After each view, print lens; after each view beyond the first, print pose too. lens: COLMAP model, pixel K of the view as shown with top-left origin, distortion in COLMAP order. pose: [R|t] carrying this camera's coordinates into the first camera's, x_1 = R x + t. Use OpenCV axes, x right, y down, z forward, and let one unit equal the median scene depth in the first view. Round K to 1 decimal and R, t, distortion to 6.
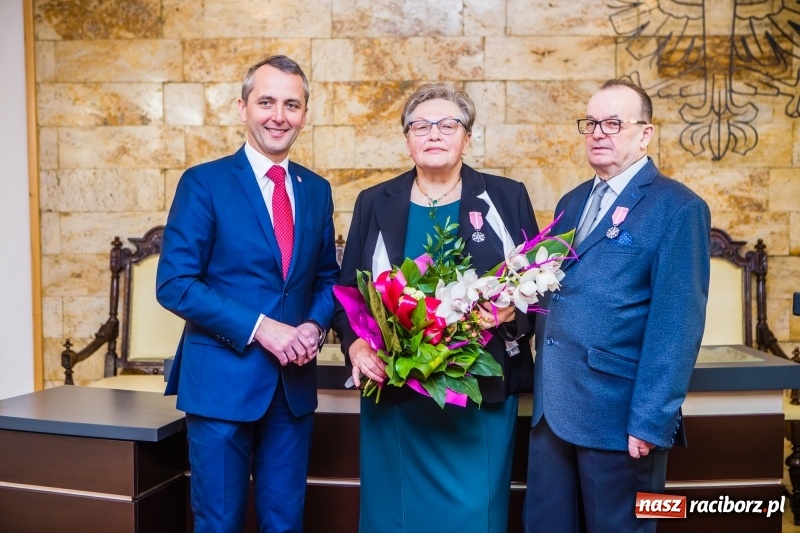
lens RADIAL K [[1206.8, 0, 397.4], [0, 1206.8, 249.7], [0, 0, 1]] dist [0.034062, 0.046886]
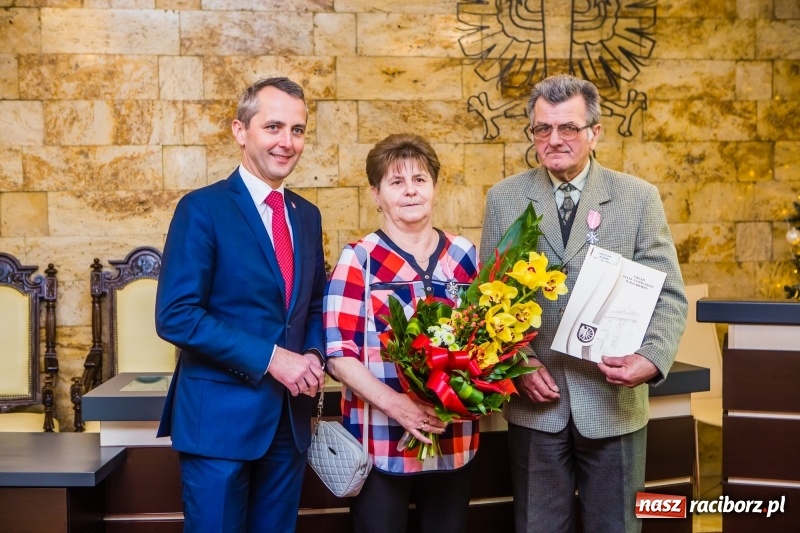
lens RADIAL K [[1206.8, 0, 397.4], [0, 1206.8, 249.7], [0, 0, 1]] dist [0.034062, 0.046886]
pose [[0.968847, -0.025253, 0.246371, -0.128529], [0.027975, 0.999580, -0.007556, -0.006790], [-0.246076, 0.014213, 0.969146, 0.017201]]
